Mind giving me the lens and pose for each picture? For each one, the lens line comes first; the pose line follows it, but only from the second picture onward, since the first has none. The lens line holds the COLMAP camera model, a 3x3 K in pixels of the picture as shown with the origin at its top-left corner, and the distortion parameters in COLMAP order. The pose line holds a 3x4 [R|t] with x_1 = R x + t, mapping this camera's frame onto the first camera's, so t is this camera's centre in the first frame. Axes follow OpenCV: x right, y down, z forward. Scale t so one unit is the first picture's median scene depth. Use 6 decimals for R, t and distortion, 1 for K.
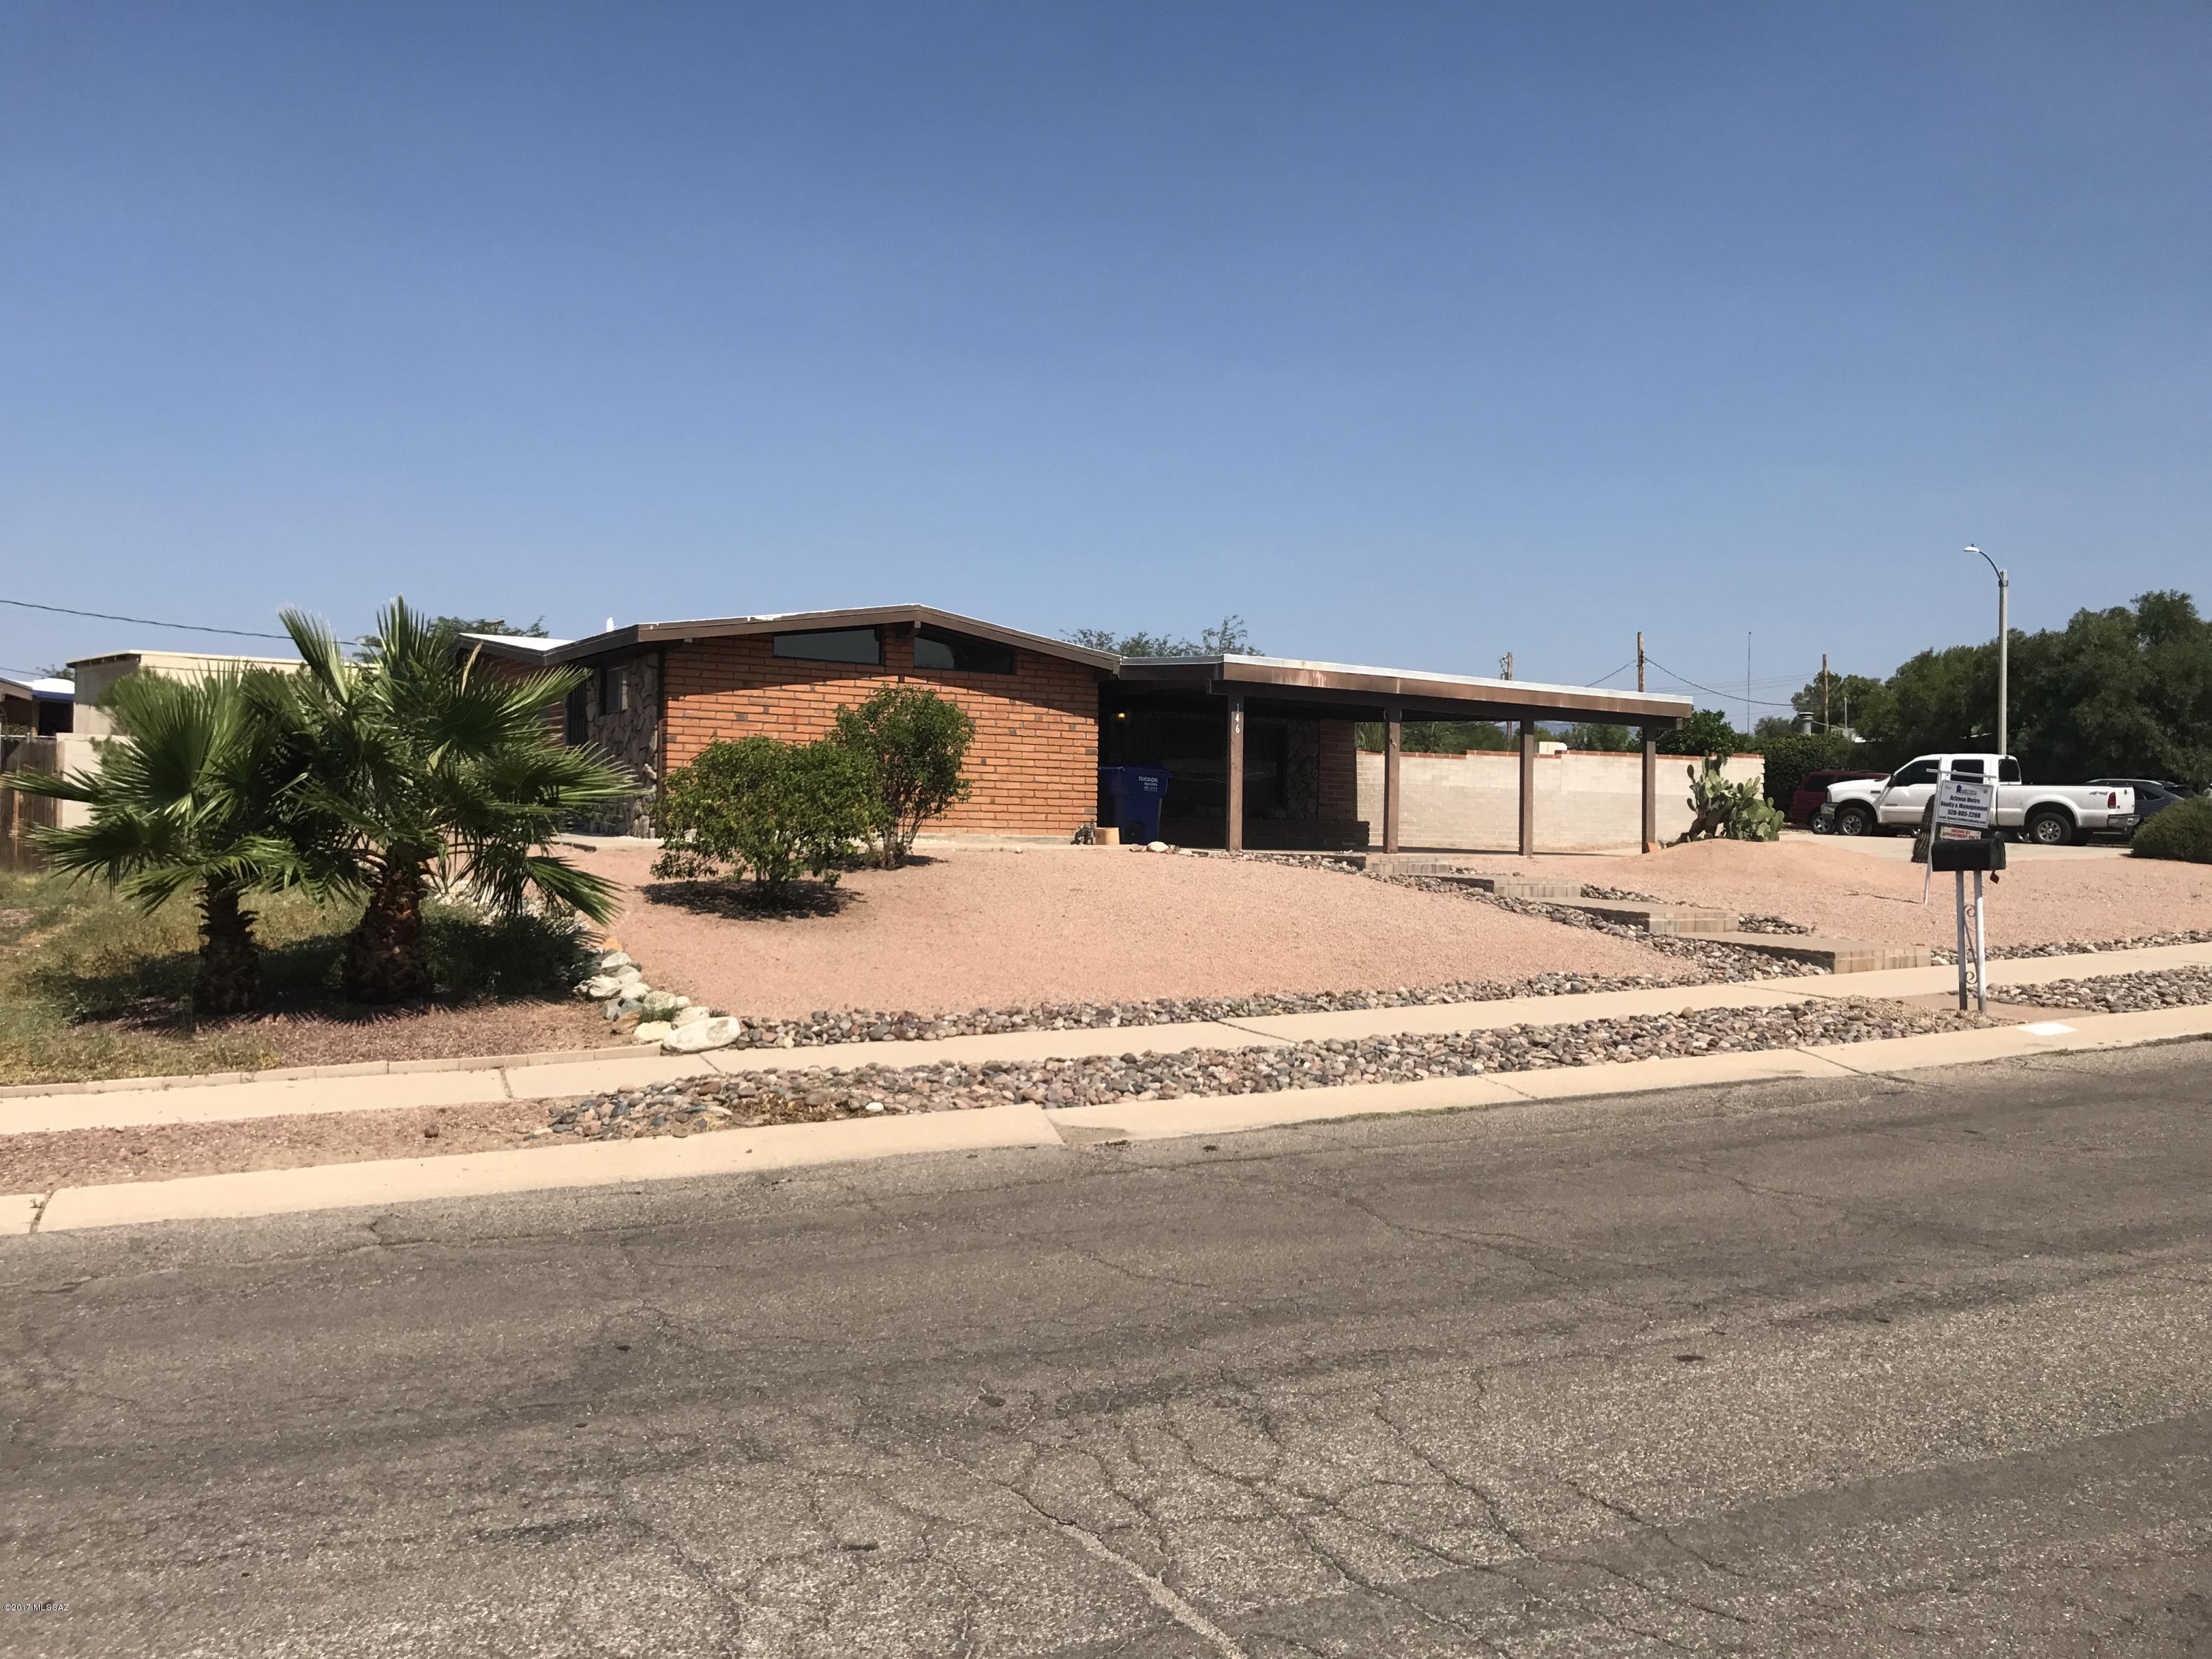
lens RADIAL K [[1823.9, 0, 1103.8], [0, 1823.9, 799.3], [0, 0, 1]] dist [0.011187, 0.005427]
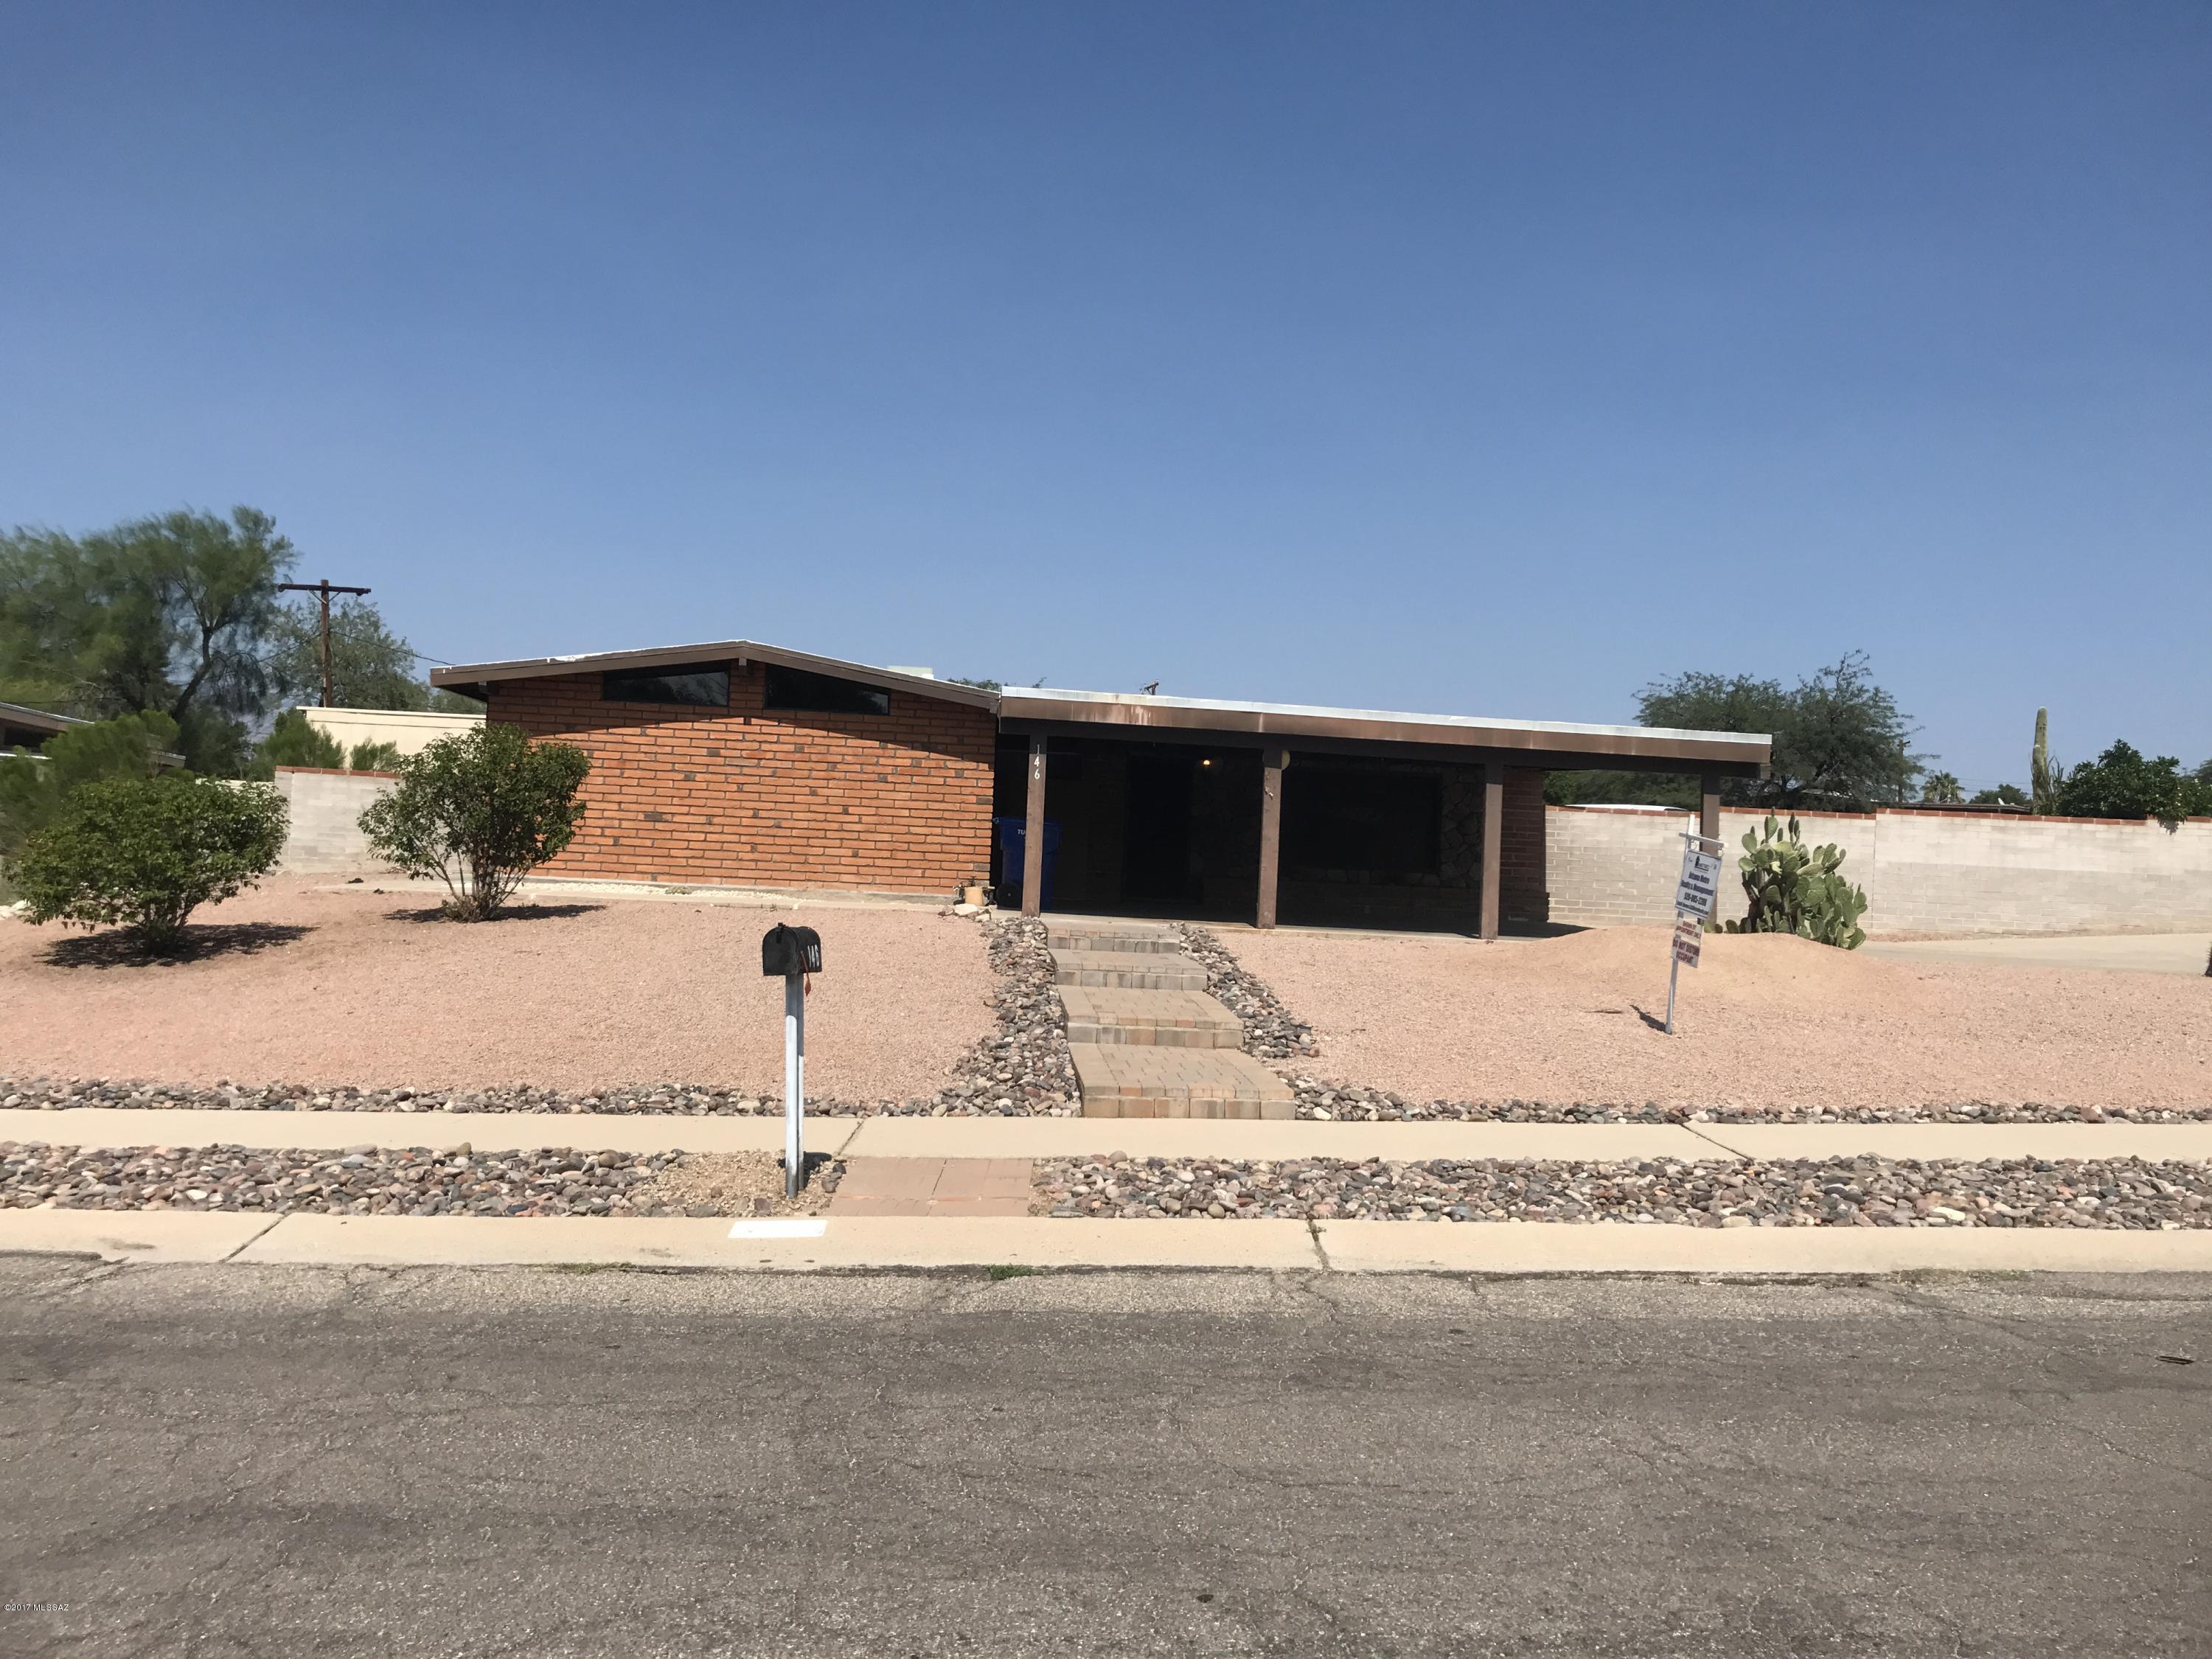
lens RADIAL K [[1823.9, 0, 1103.8], [0, 1823.9, 799.3], [0, 0, 1]] dist [0.011187, 0.005427]
pose [[0.892028, 0.007771, -0.451913, 0.460963], [-0.021955, 0.999417, -0.026151, -0.005103], [0.451446, 0.033249, 0.891679, 0.241114]]
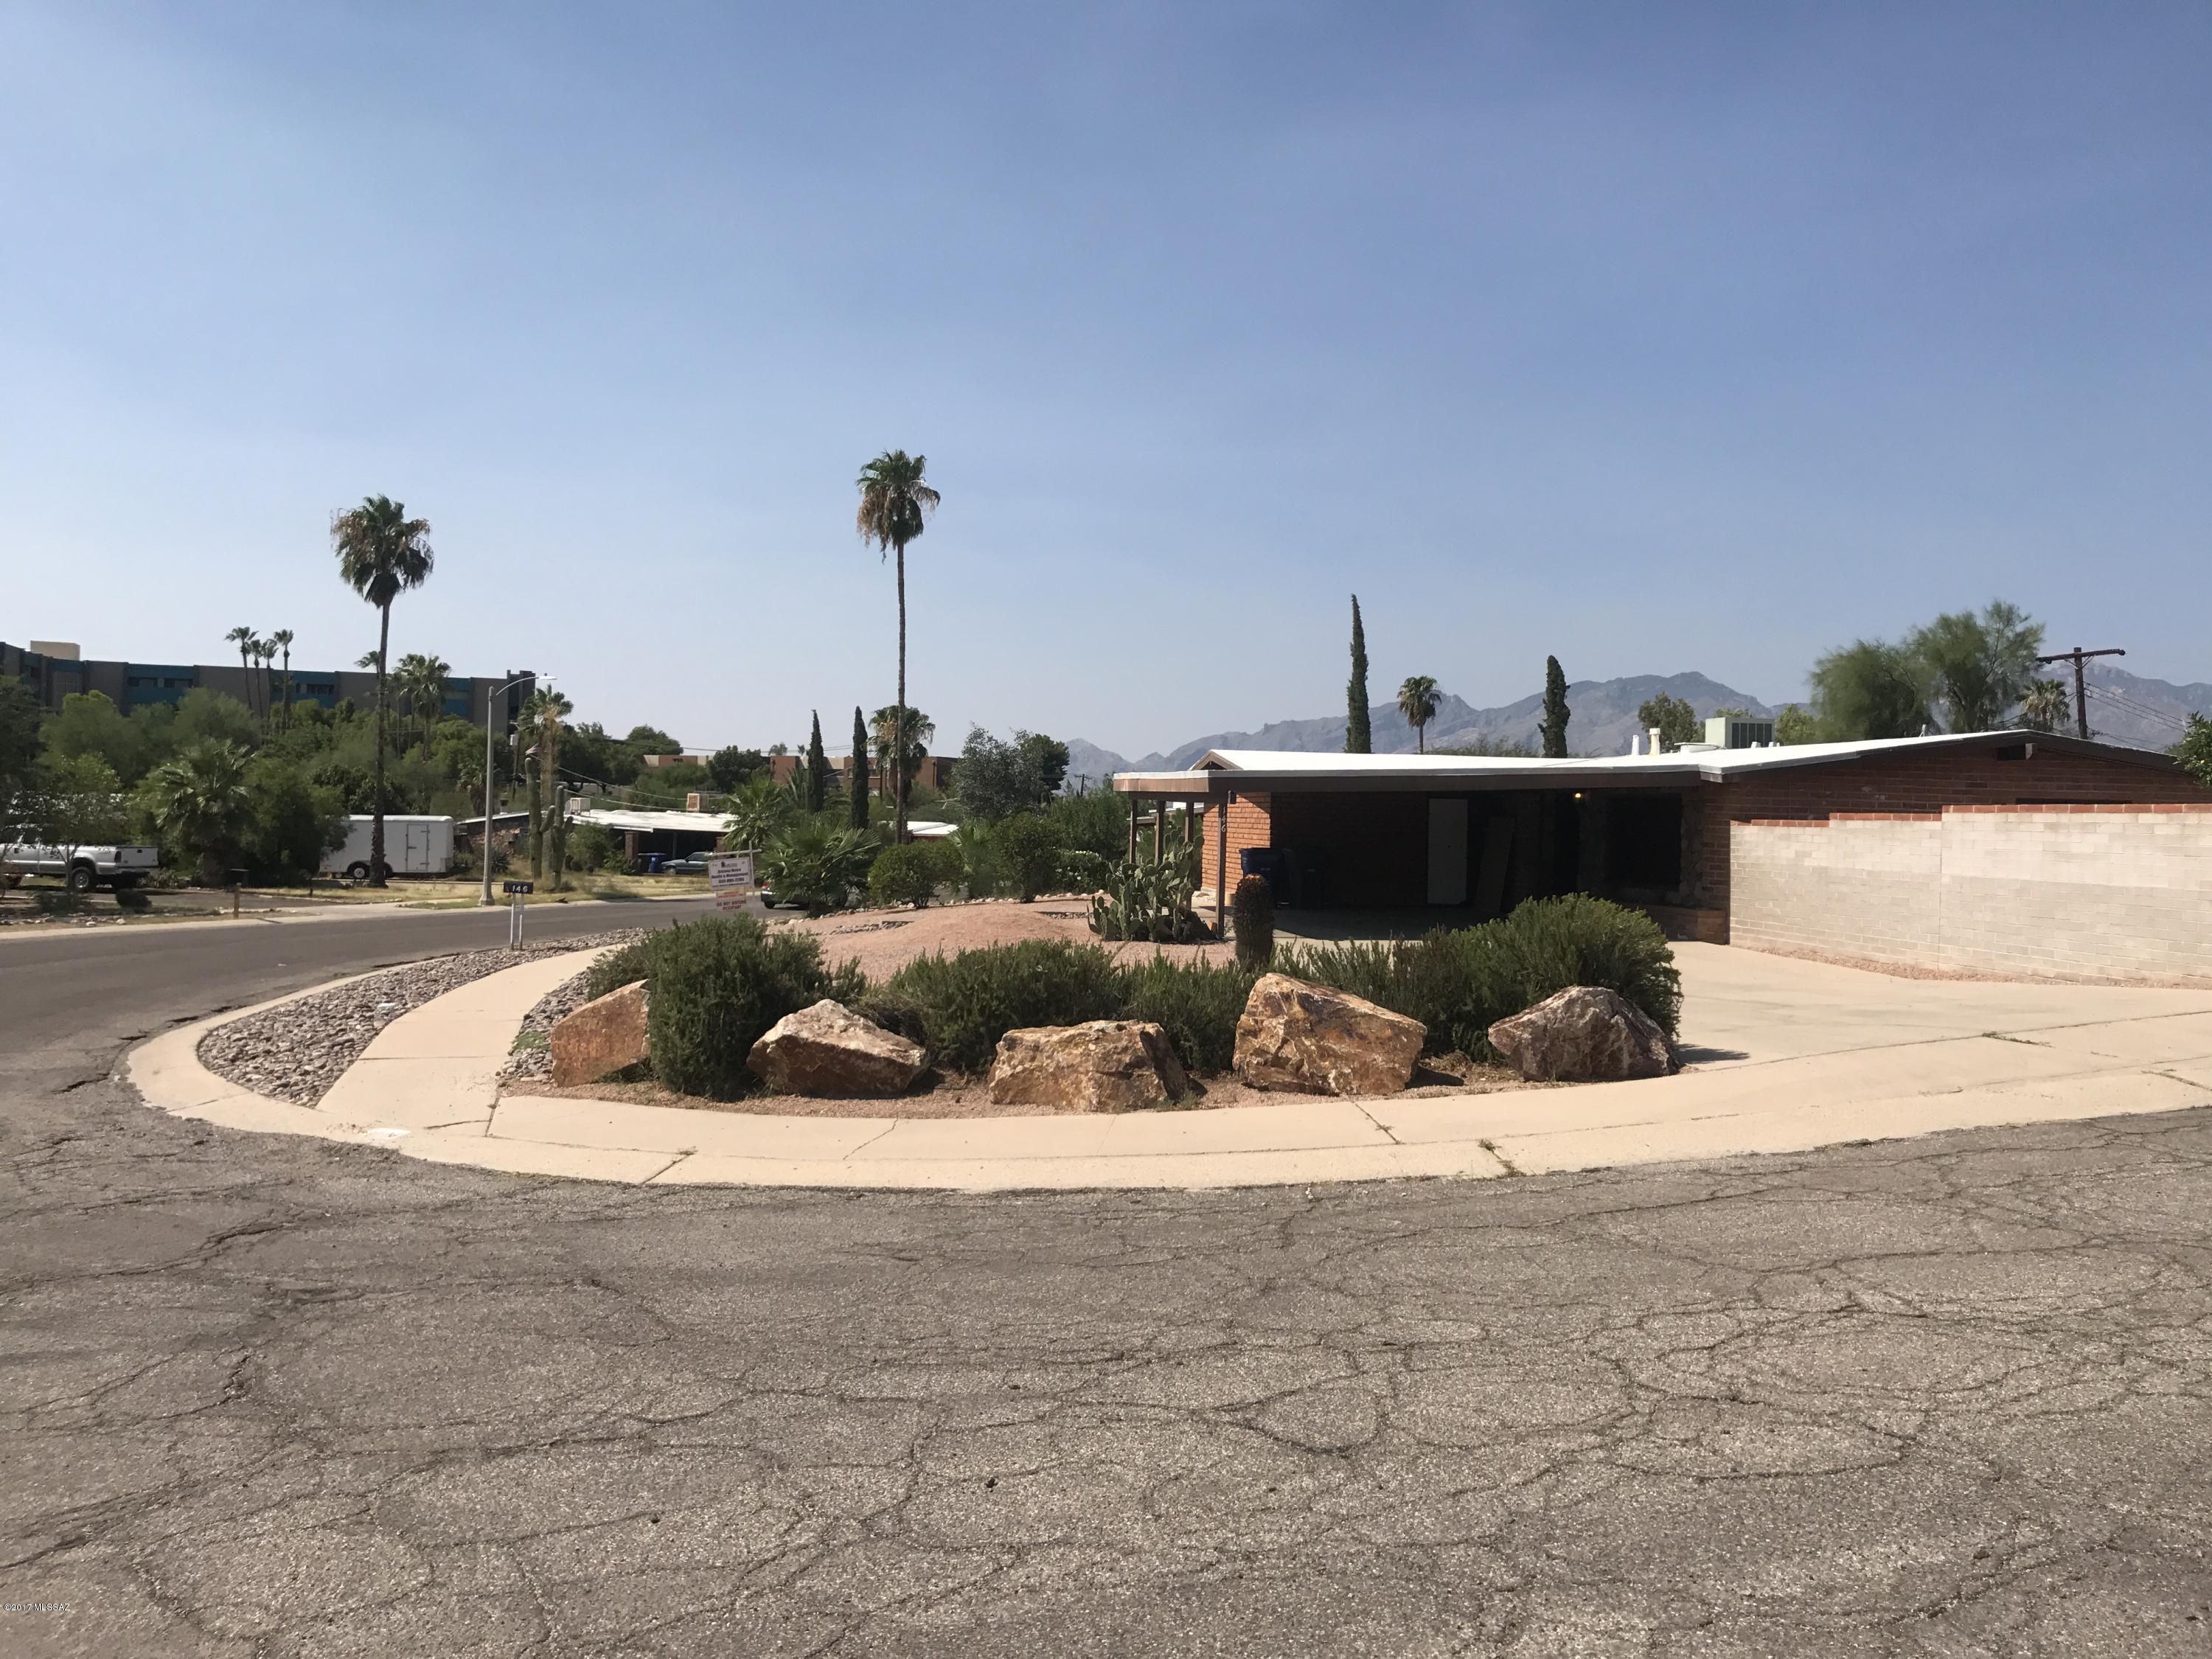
lens RADIAL K [[1823.9, 0, 1103.8], [0, 1823.9, 799.3], [0, 0, 1]] dist [0.011187, 0.005427]
pose [[-0.363440, -0.034807, -0.930967, 1.342766], [-0.012923, 0.999394, -0.032320, -0.009776], [0.931528, 0.000285, -0.363670, 1.437397]]
